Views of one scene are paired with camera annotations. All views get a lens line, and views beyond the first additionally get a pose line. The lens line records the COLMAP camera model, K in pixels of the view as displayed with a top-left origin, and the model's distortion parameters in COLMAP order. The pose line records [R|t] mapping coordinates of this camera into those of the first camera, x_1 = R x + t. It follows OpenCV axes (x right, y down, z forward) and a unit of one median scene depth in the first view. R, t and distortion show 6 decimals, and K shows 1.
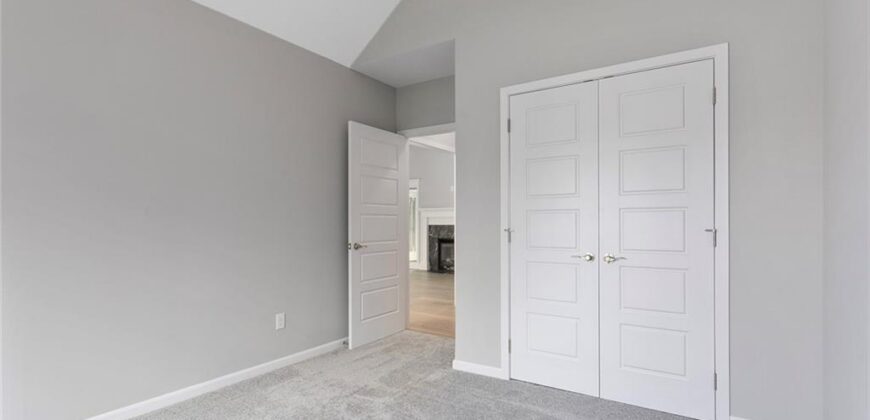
lens RADIAL K [[417.4, 0, 429.4], [0, 417.4, 206.3], [0, 0, 1]] dist [-0.003270, 0.000391]
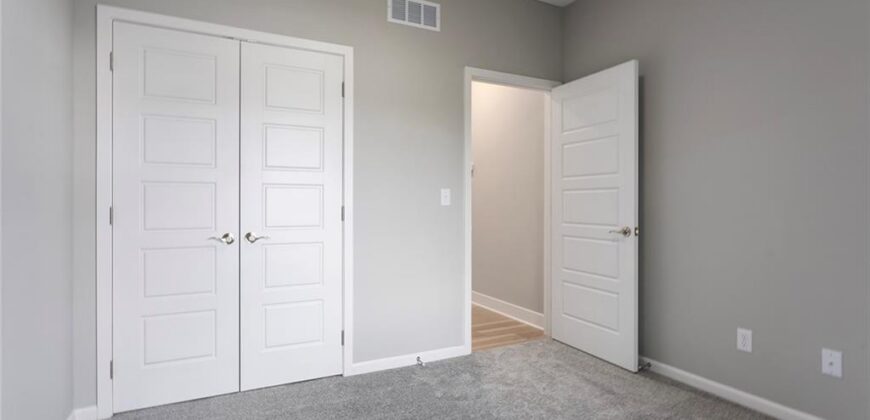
lens RADIAL K [[445.6, 0, 435.7], [0, 445.6, 185.6], [0, 0, 1]] dist [-0.000247, 0.000024]
pose [[0.479999, 0.035678, 0.876543, -0.247880], [-0.043868, 0.998899, -0.016636, 0.009080], [-0.876172, -0.030467, 0.481035, 0.170753]]
